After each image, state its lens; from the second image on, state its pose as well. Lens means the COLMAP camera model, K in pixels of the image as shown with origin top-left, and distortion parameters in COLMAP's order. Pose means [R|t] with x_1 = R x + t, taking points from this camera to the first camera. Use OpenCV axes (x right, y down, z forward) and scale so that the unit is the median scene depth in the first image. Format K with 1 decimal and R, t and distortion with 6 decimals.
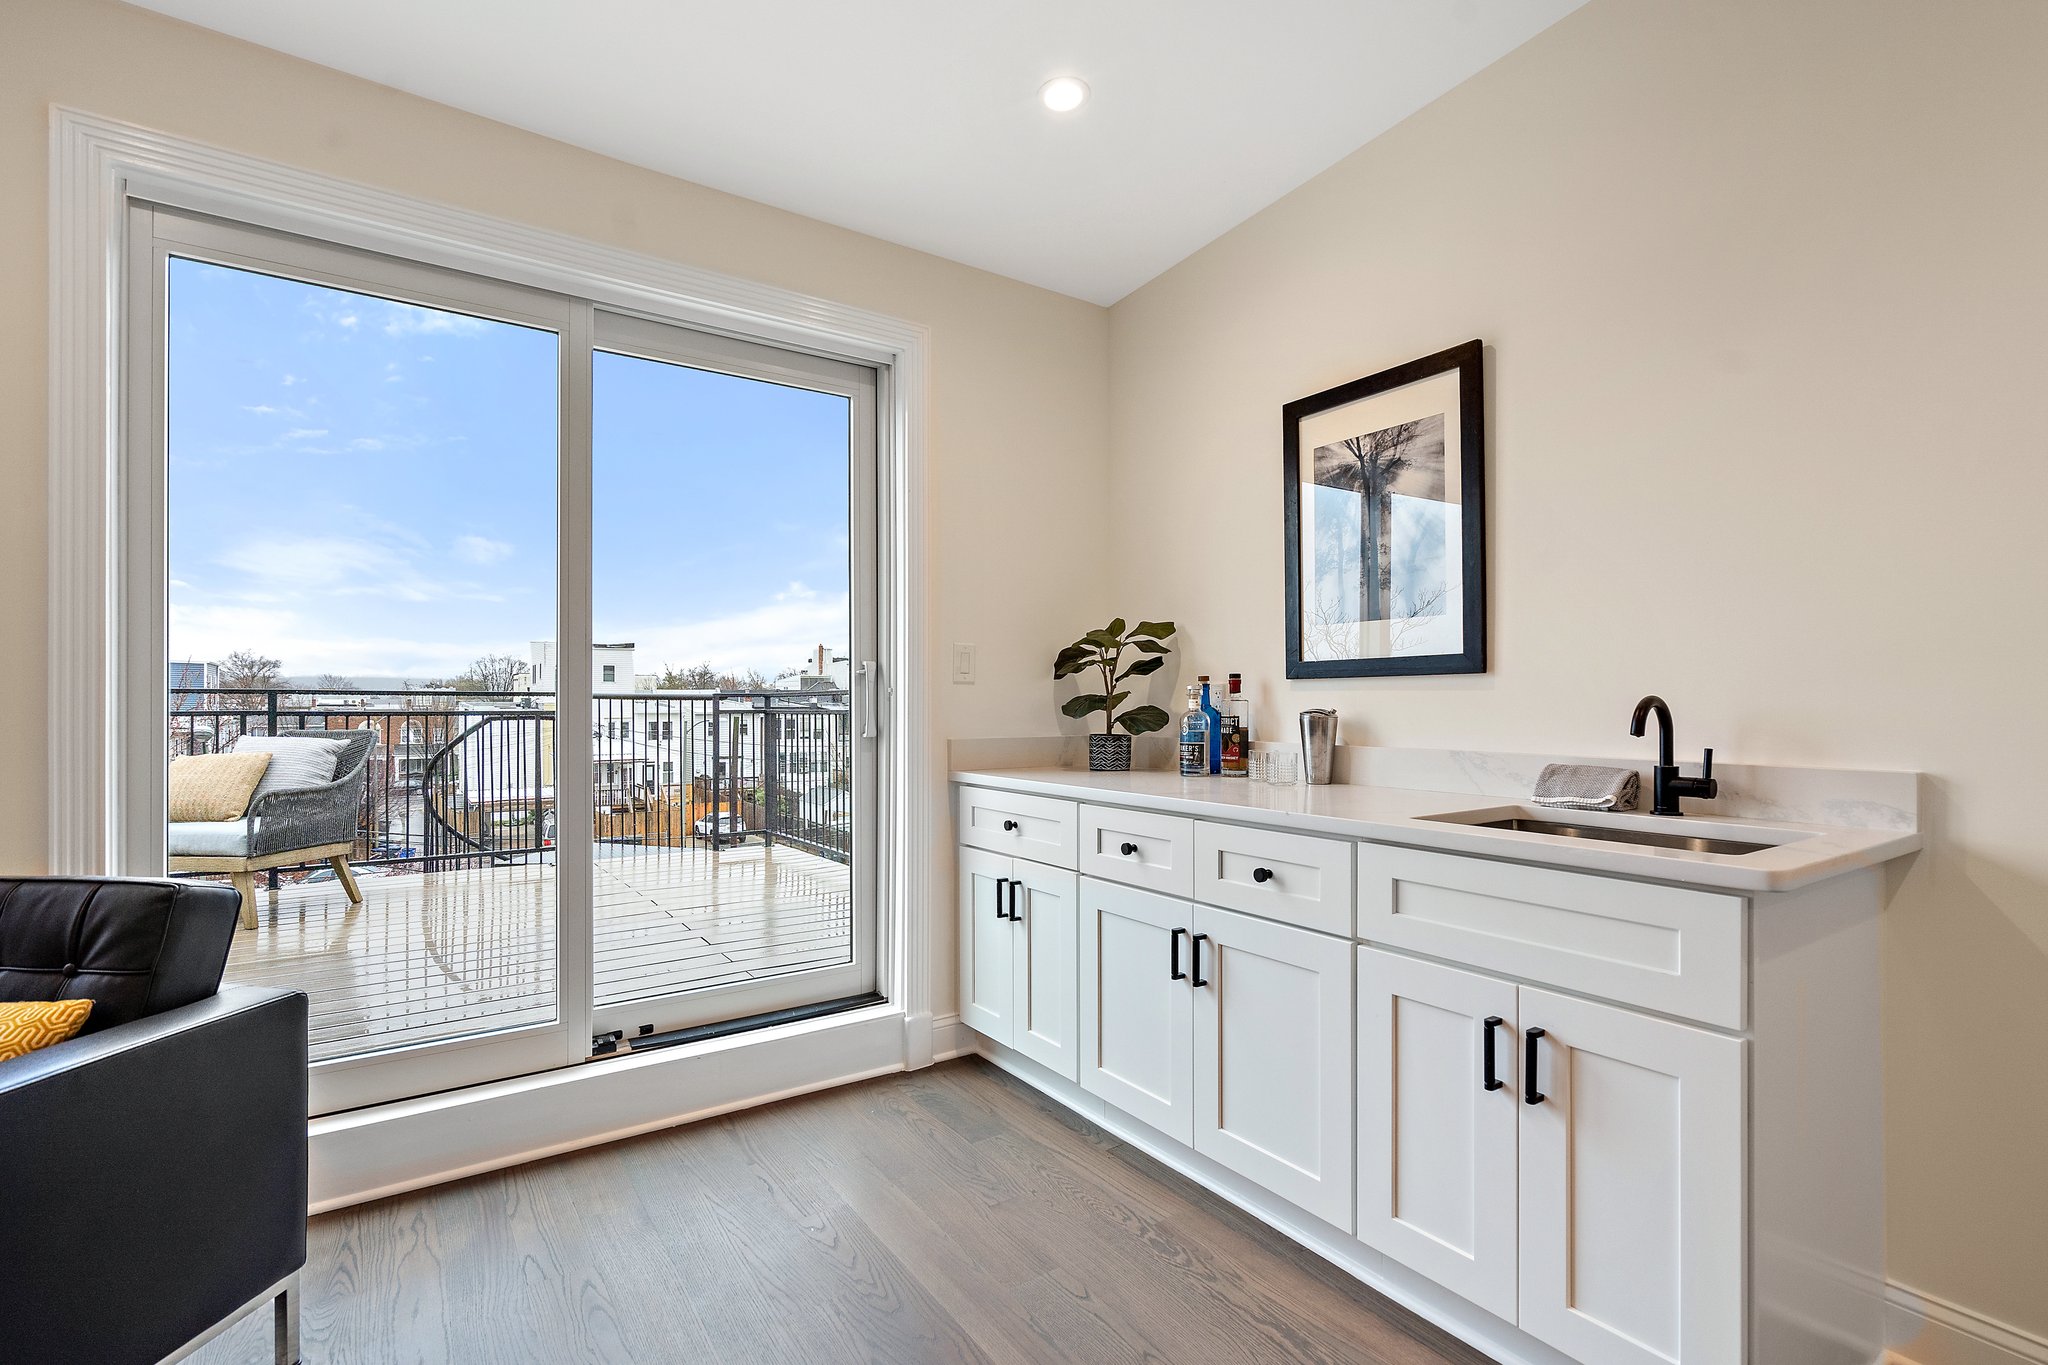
lens RADIAL K [[936.2, 0, 1023.3], [0, 936.2, 698.4], [0, 0, 1]] dist [-0.005937, 0.002375]
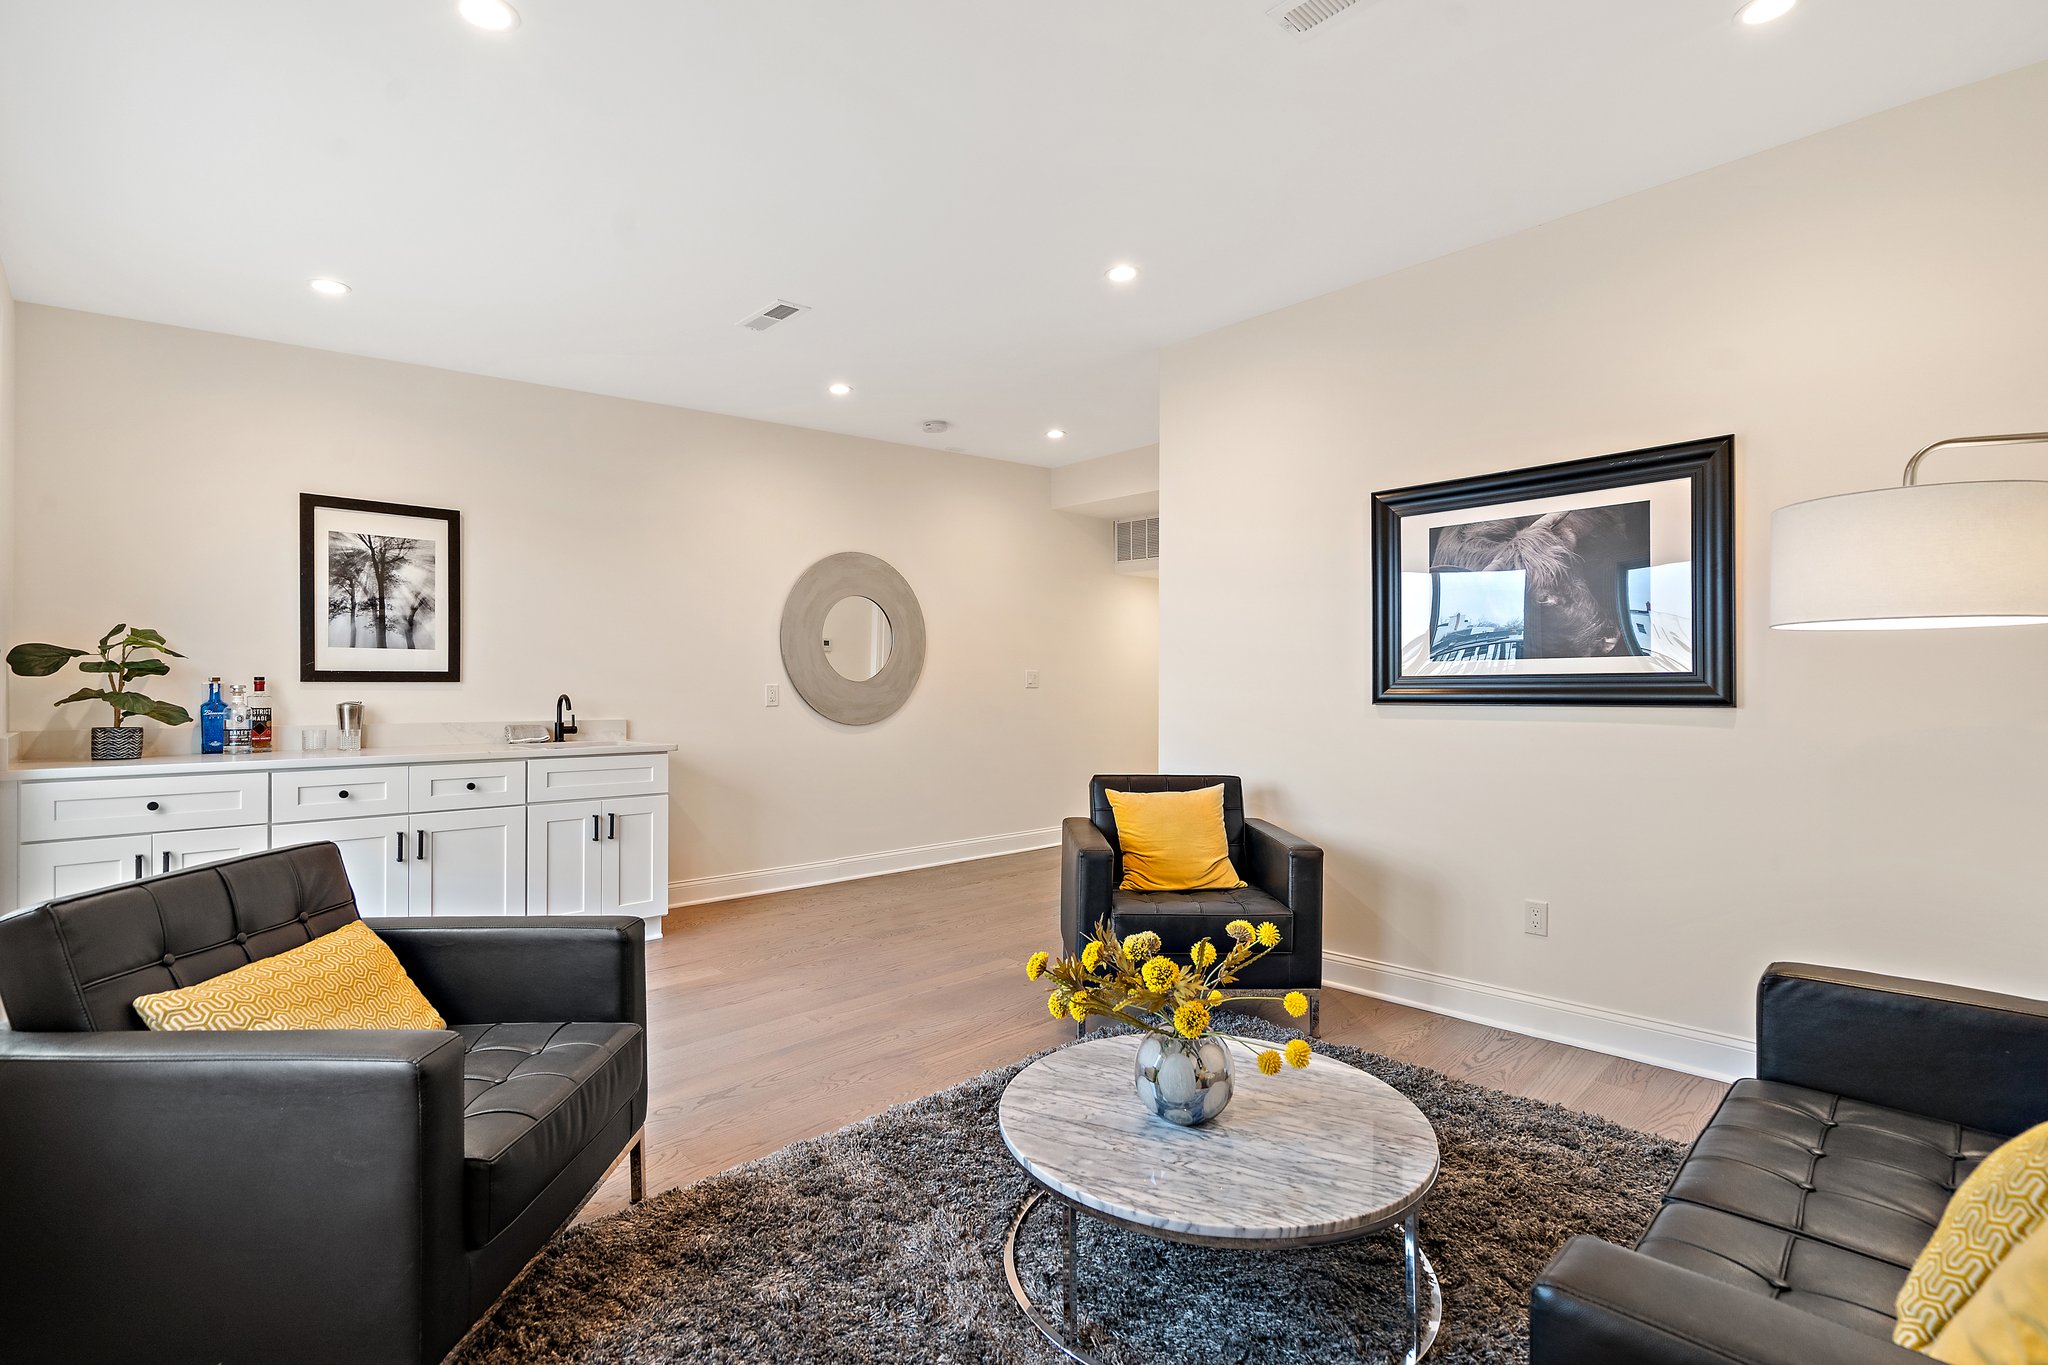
lens RADIAL K [[936.2, 0, 1017.9], [0, 936.2, 694.3], [0, 0, 1]] dist [-0.005937, 0.002375]
pose [[-0.169445, -0.002469, 0.985537, -1.517433], [-0.005375, 0.999984, 0.001581, -0.010335], [-0.985525, -0.005029, -0.169456, 0.166726]]
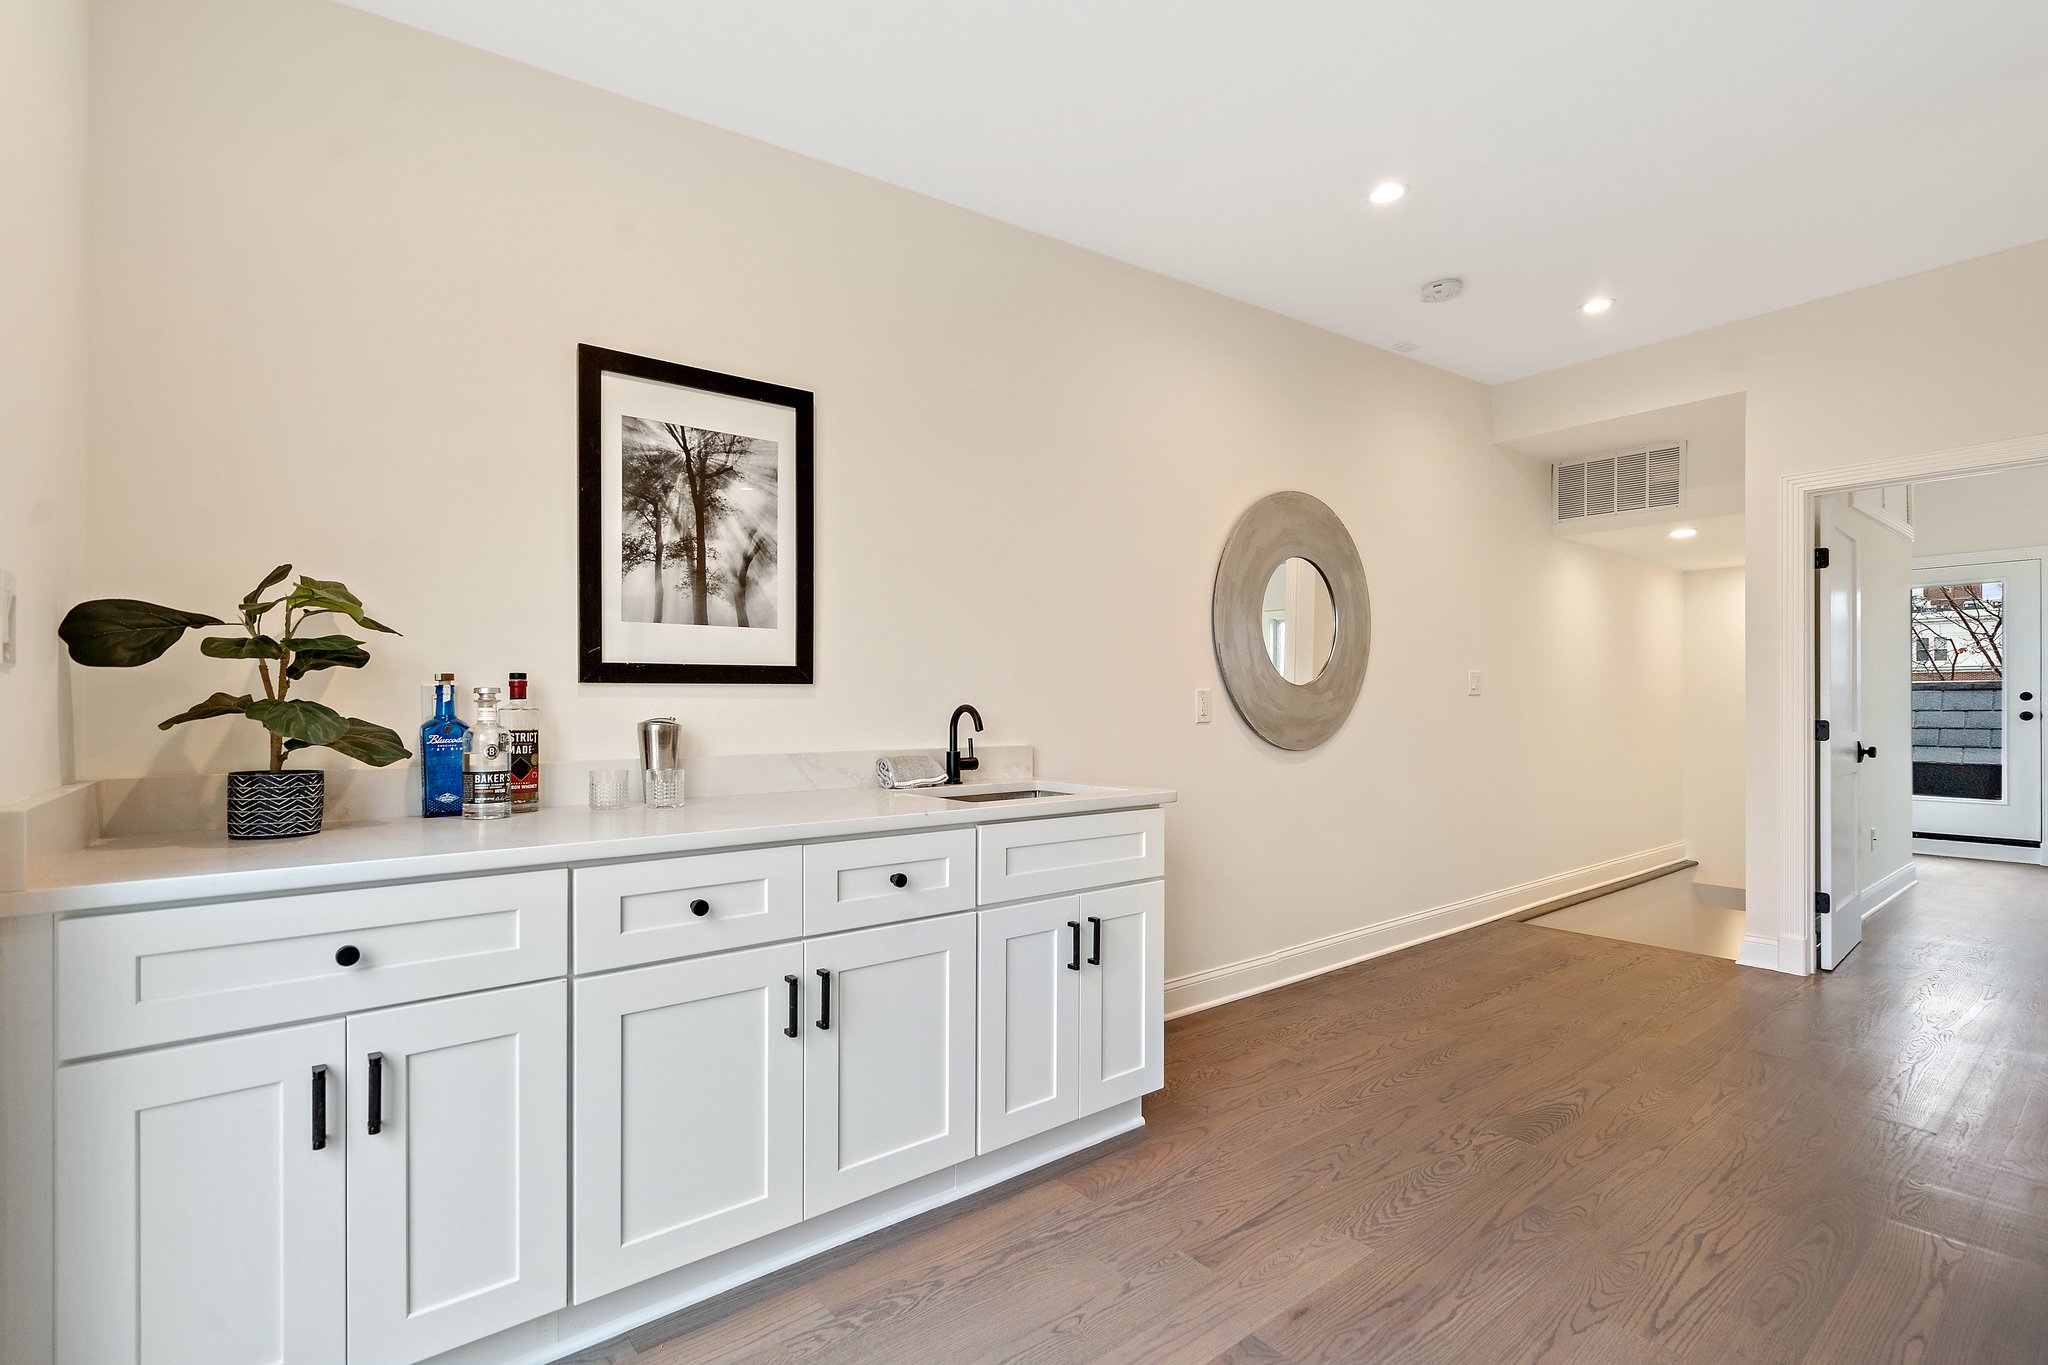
lens RADIAL K [[936.2, 0, 1022.4], [0, 936.2, 705.5], [0, 0, 1]] dist [-0.005937, 0.002375]
pose [[-0.070347, -0.000942, 0.997522, -0.628981], [-0.002887, 0.999996, 0.000741, -0.002309], [-0.997518, -0.002827, -0.070349, 0.764162]]
